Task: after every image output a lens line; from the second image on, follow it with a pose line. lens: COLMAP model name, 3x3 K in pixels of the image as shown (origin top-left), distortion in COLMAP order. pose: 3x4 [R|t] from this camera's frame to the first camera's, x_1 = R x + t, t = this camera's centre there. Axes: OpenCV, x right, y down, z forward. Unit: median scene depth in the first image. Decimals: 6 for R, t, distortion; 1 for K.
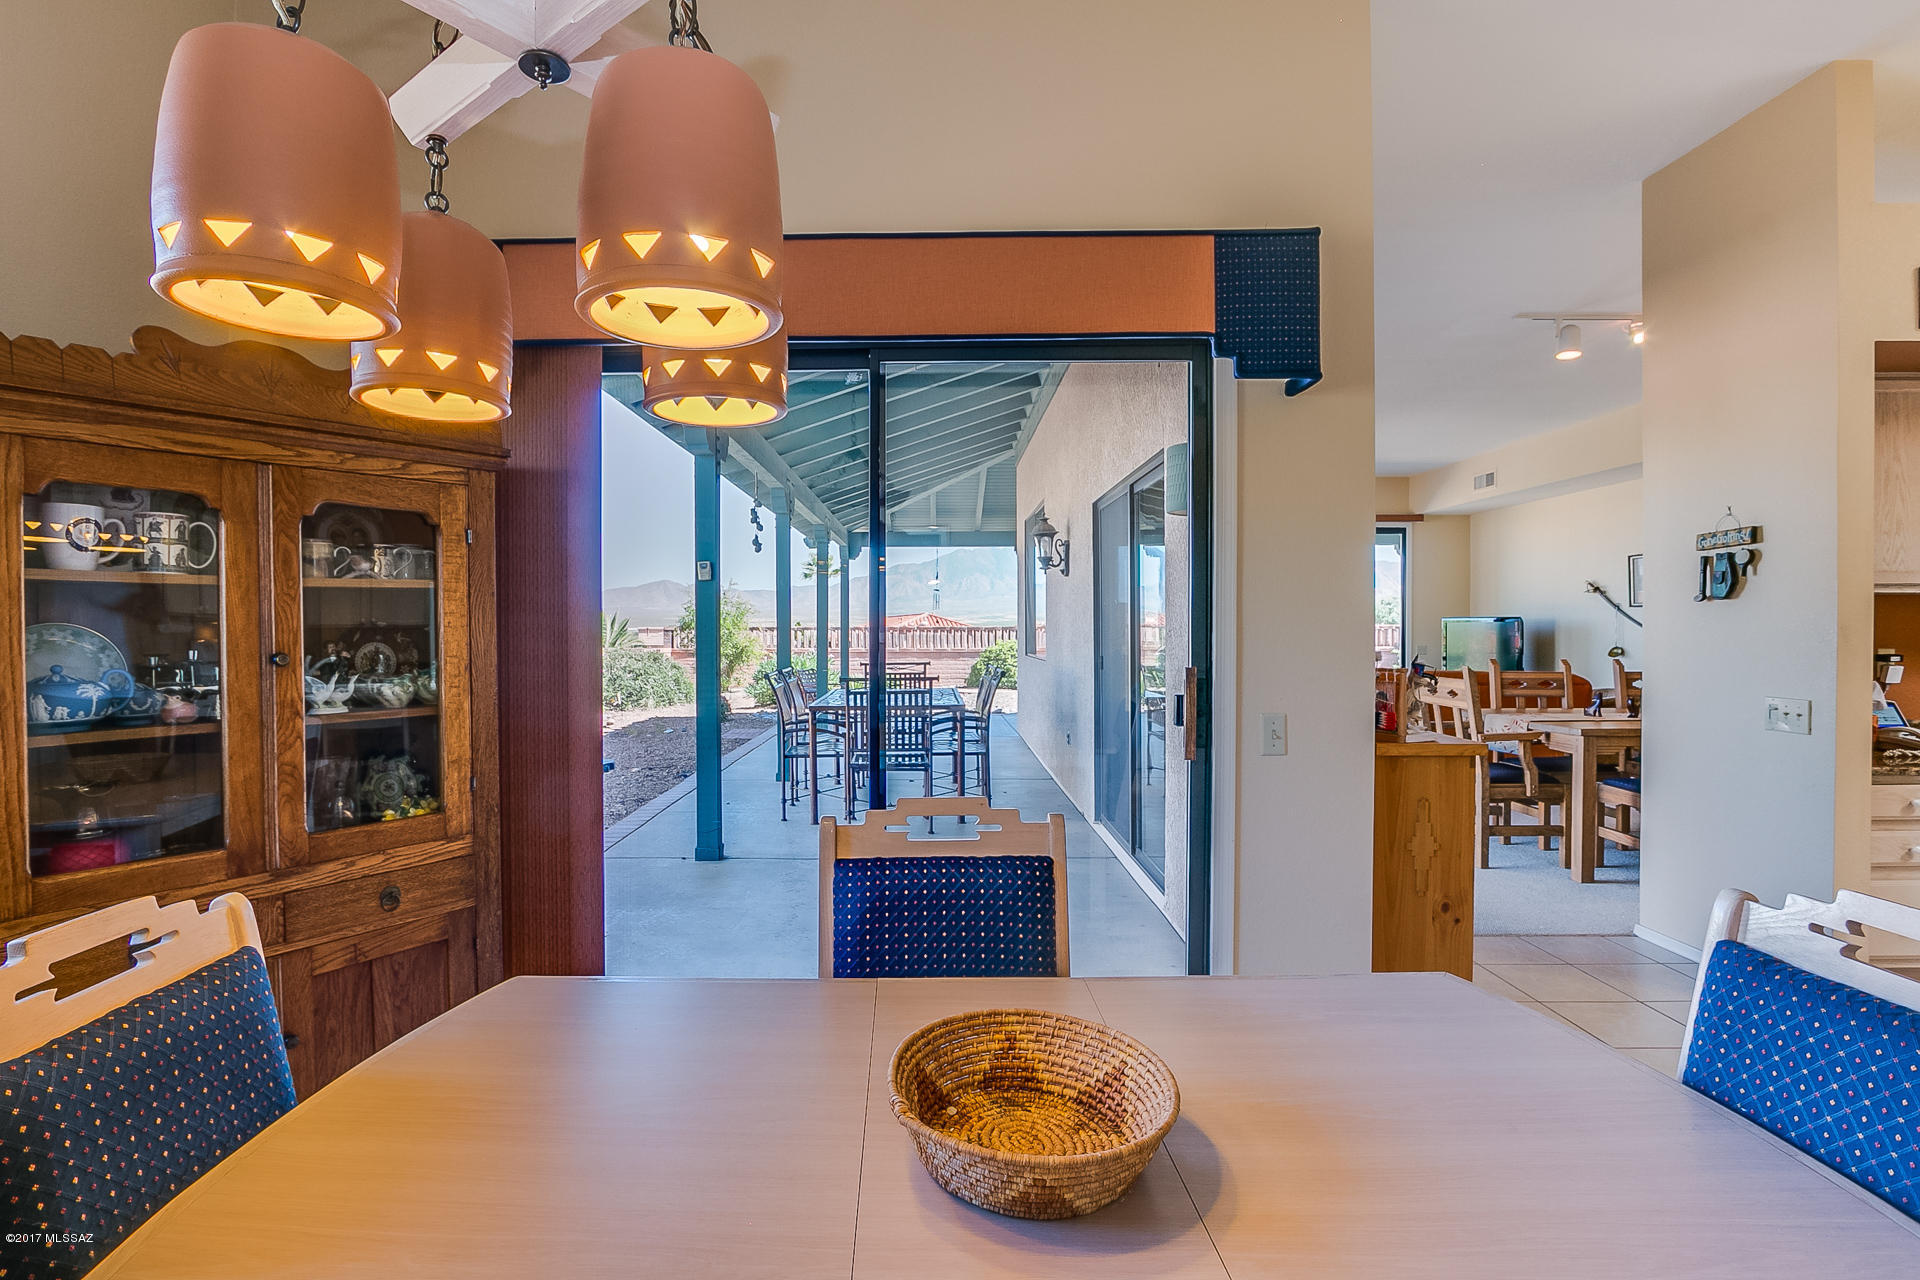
lens RADIAL K [[895.9, 0, 908.5], [0, 895.9, 639.4], [0, 0, 1]] dist [-0.030008, 0.006320]
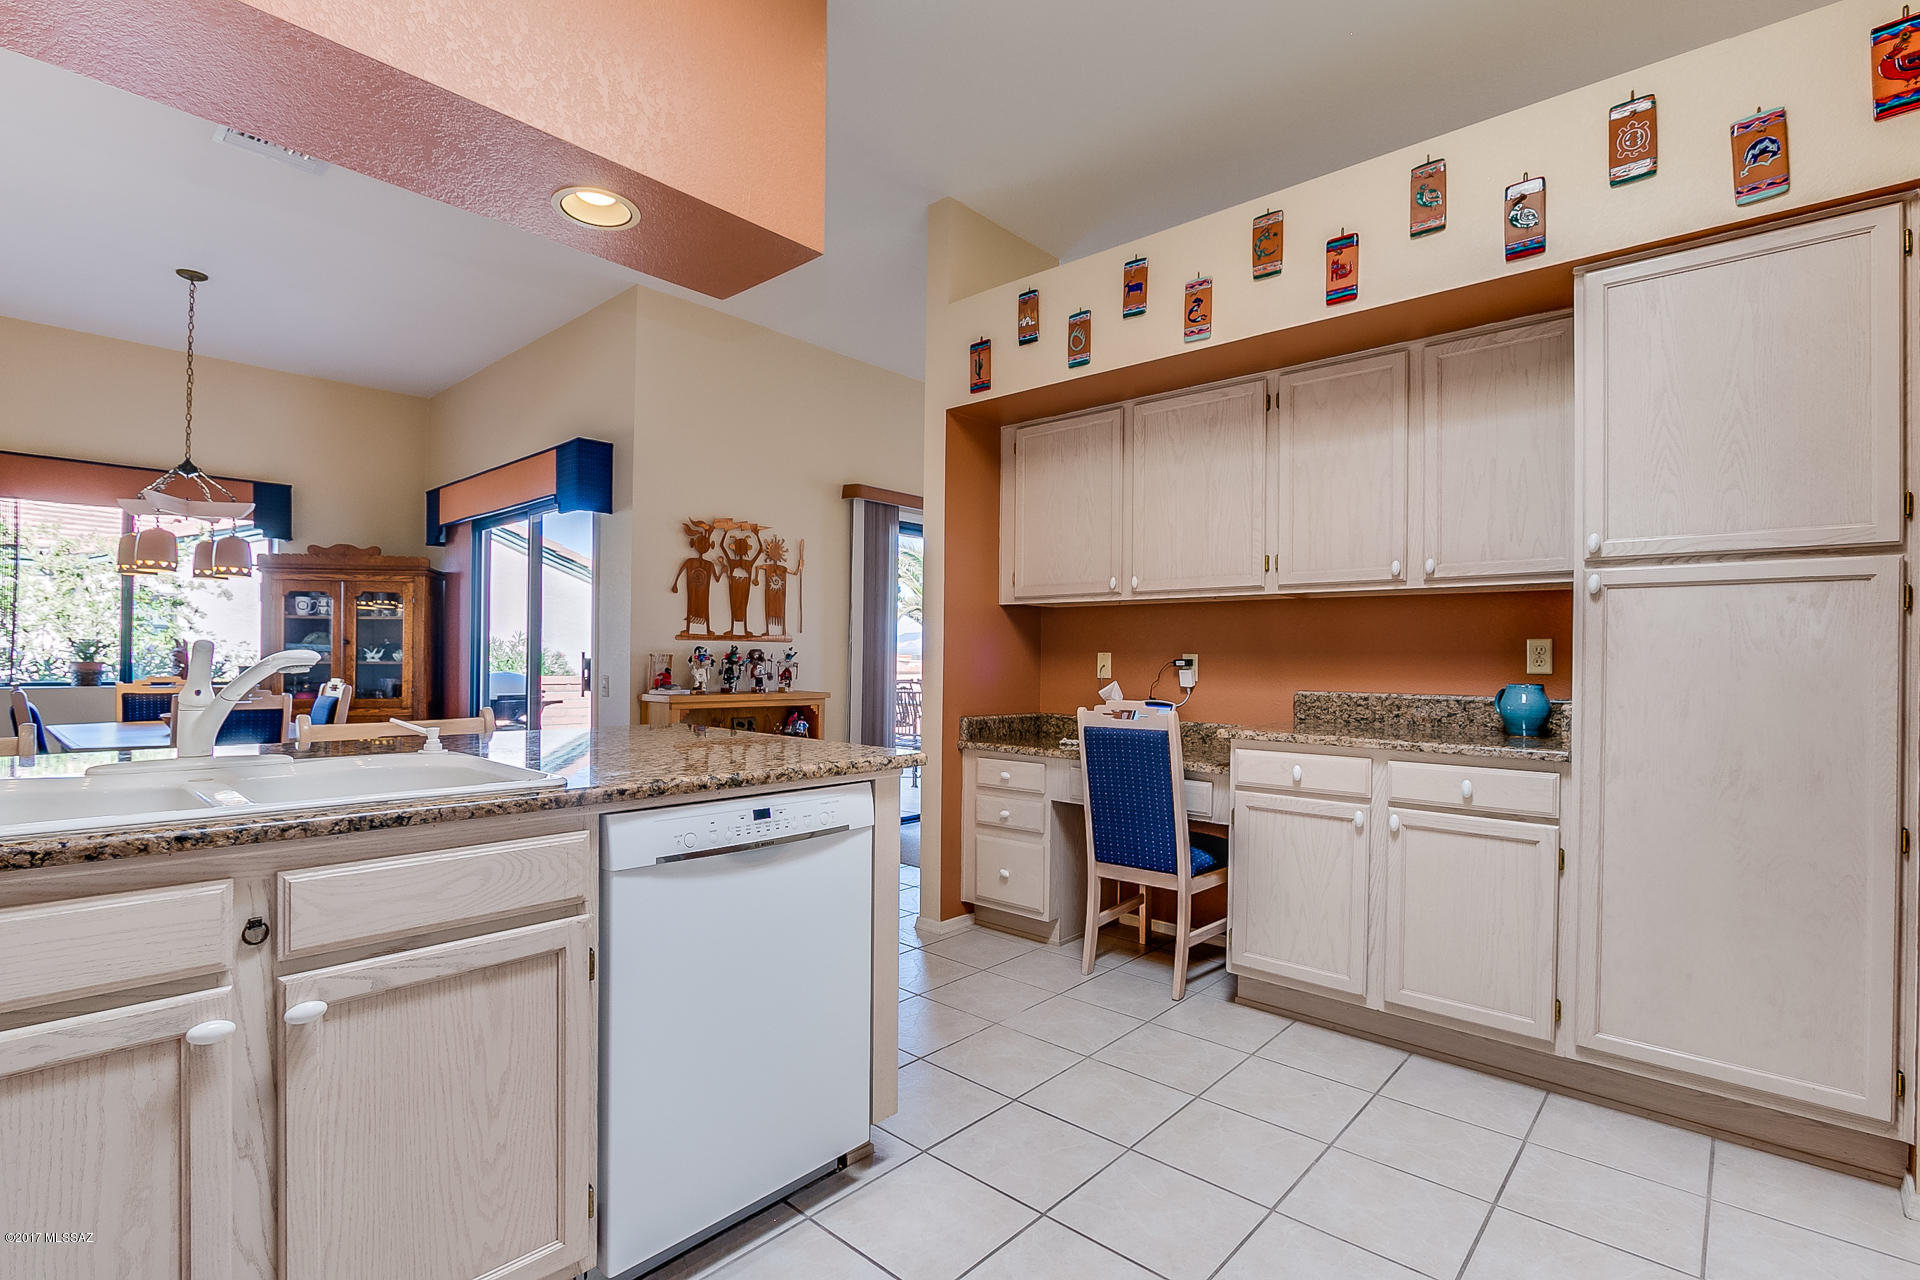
lens RADIAL K [[895.9, 0, 937.4], [0, 895.9, 658.3], [0, 0, 1]] dist [-0.030008, 0.006320]
pose [[0.746792, 0.013887, -0.664913, 1.521114], [-0.022041, 0.999750, -0.003875, 0.023465], [0.664692, 0.017550, 0.746911, 0.017142]]
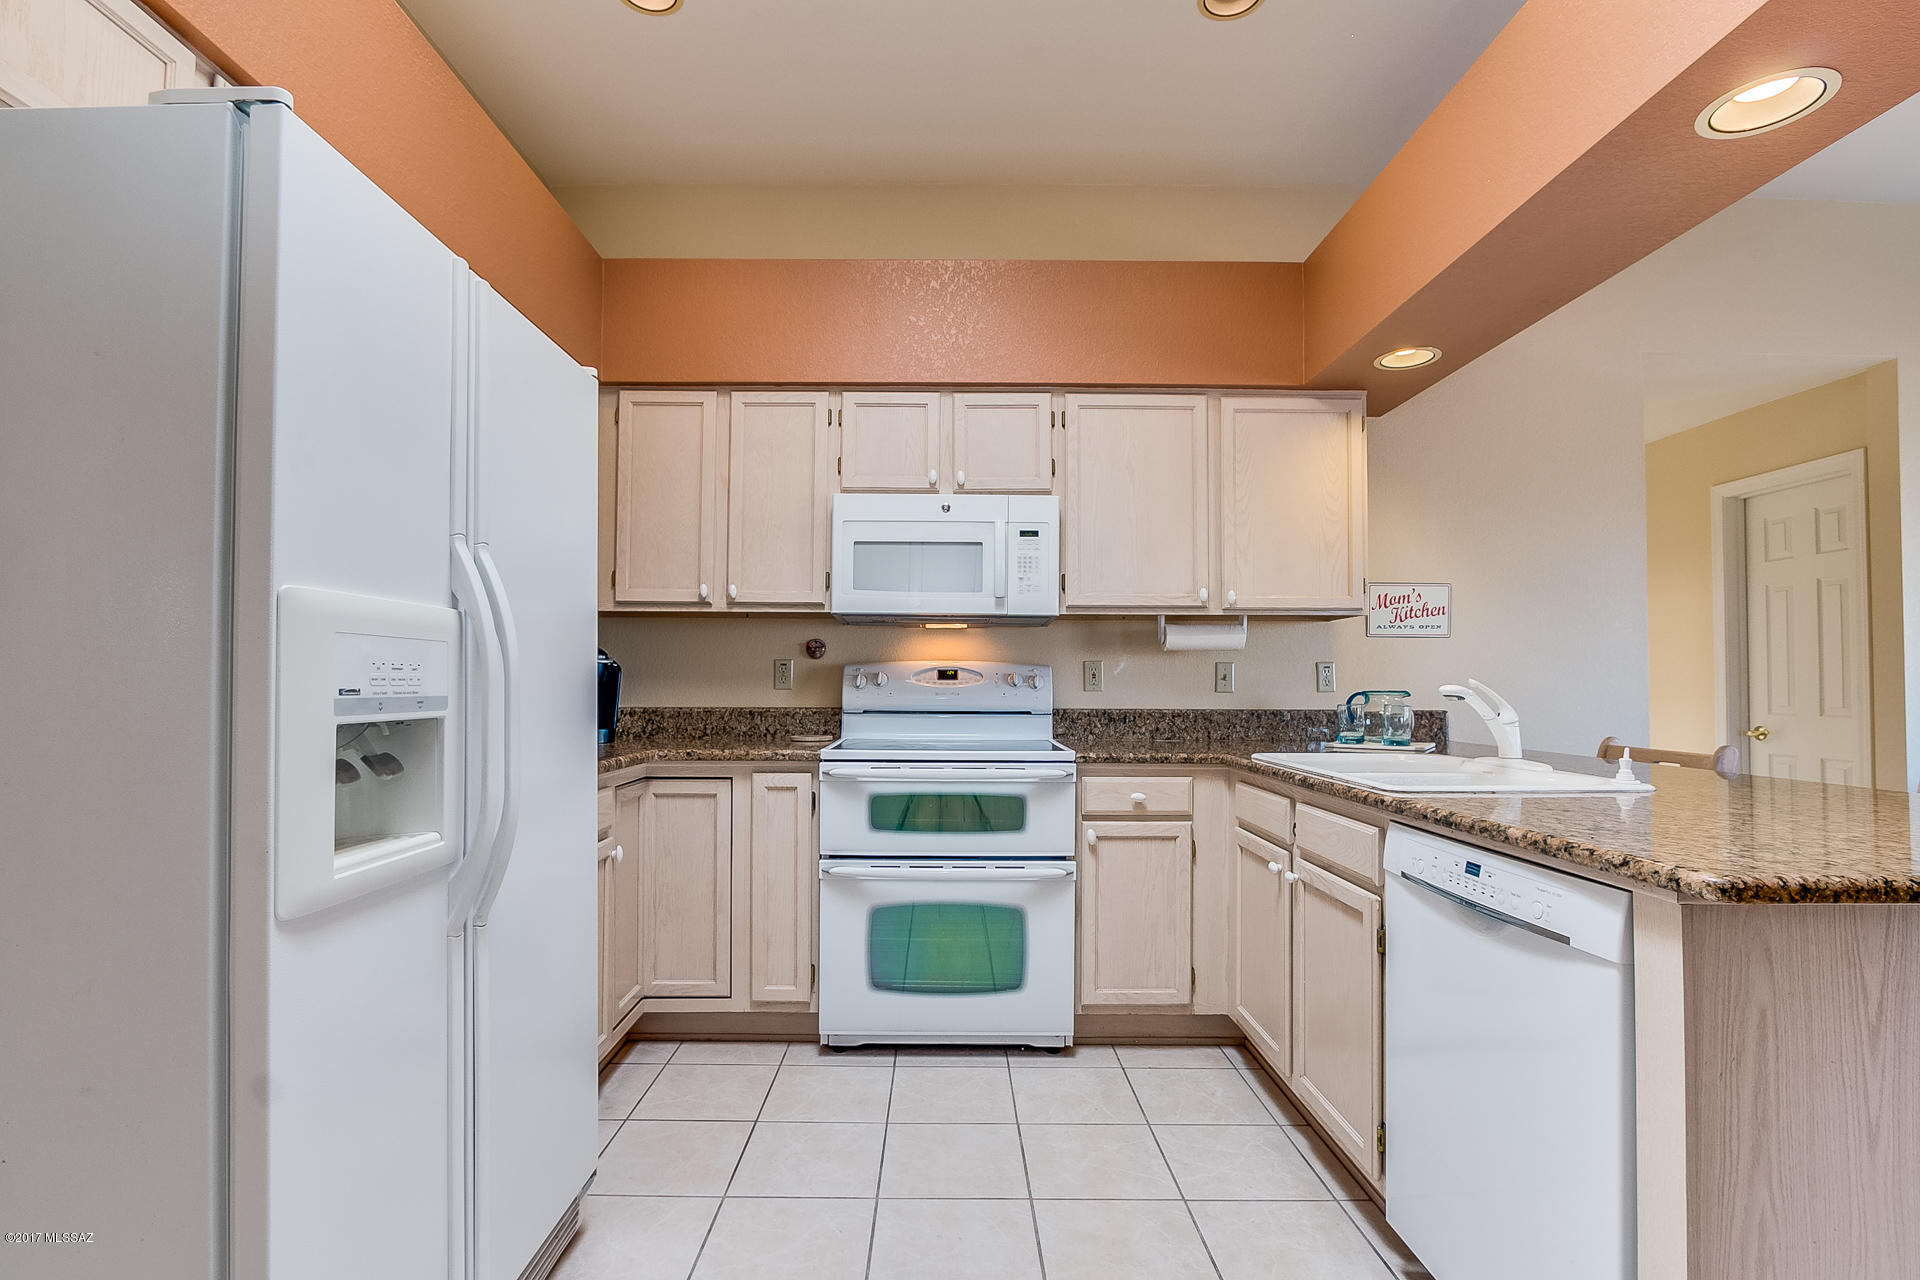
lens RADIAL K [[895.9, 0, 947.2], [0, 895.9, 665.0], [0, 0, 1]] dist [-0.030008, 0.006320]
pose [[-0.999938, 0.001286, -0.011039, 1.379623], [0.001423, 0.999922, -0.012369, 0.018396], [0.011022, -0.012384, -0.999863, 0.712428]]
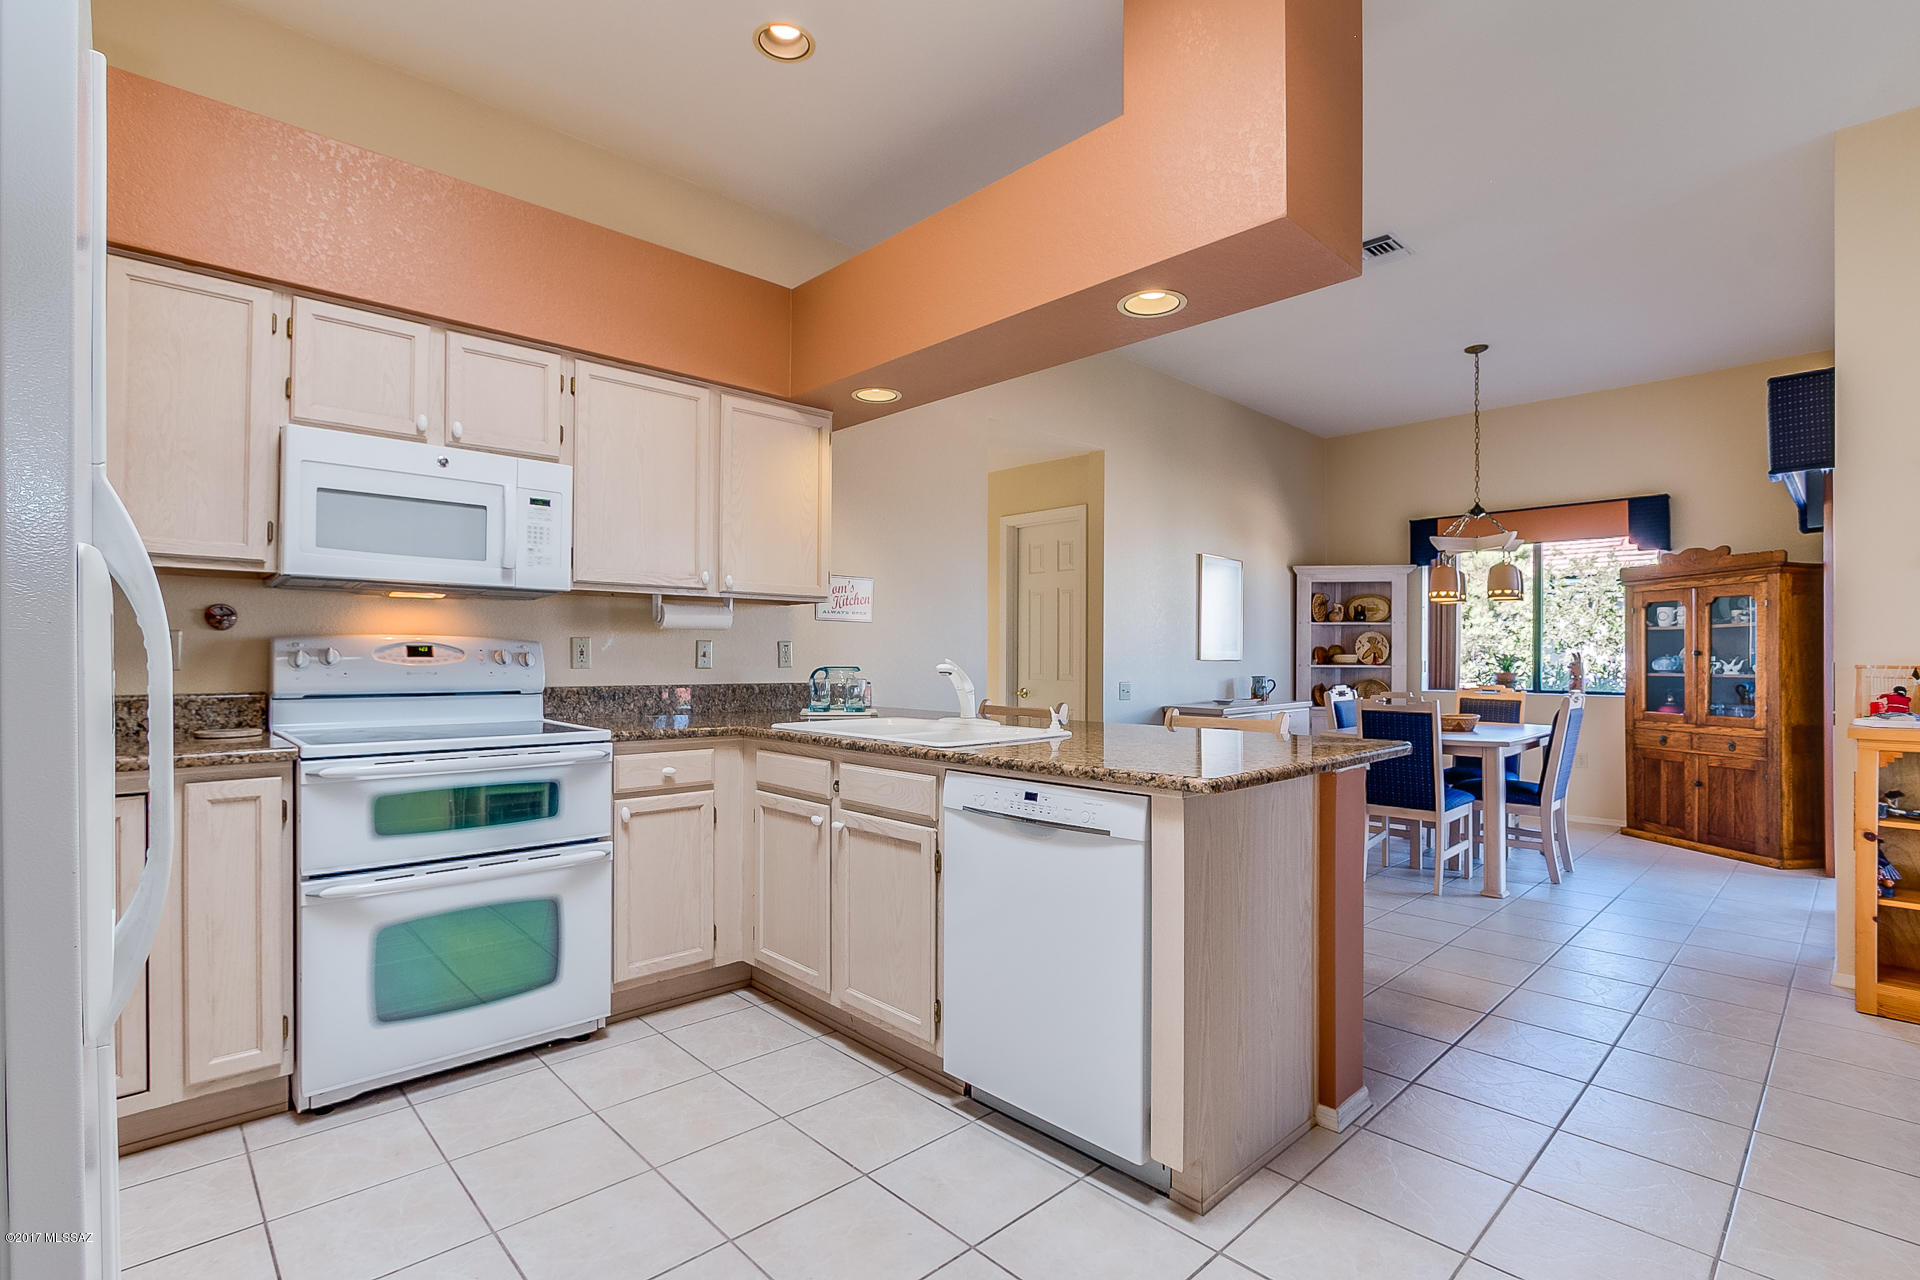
lens RADIAL K [[895.9, 0, 956.0], [0, 895.9, 654.9], [0, 0, 1]] dist [-0.030008, 0.006320]
pose [[-0.714761, 0.001372, -0.699367, 1.578150], [-0.007377, 0.999928, 0.009501, 0.009283], [0.699330, 0.011950, -0.714699, 0.692140]]
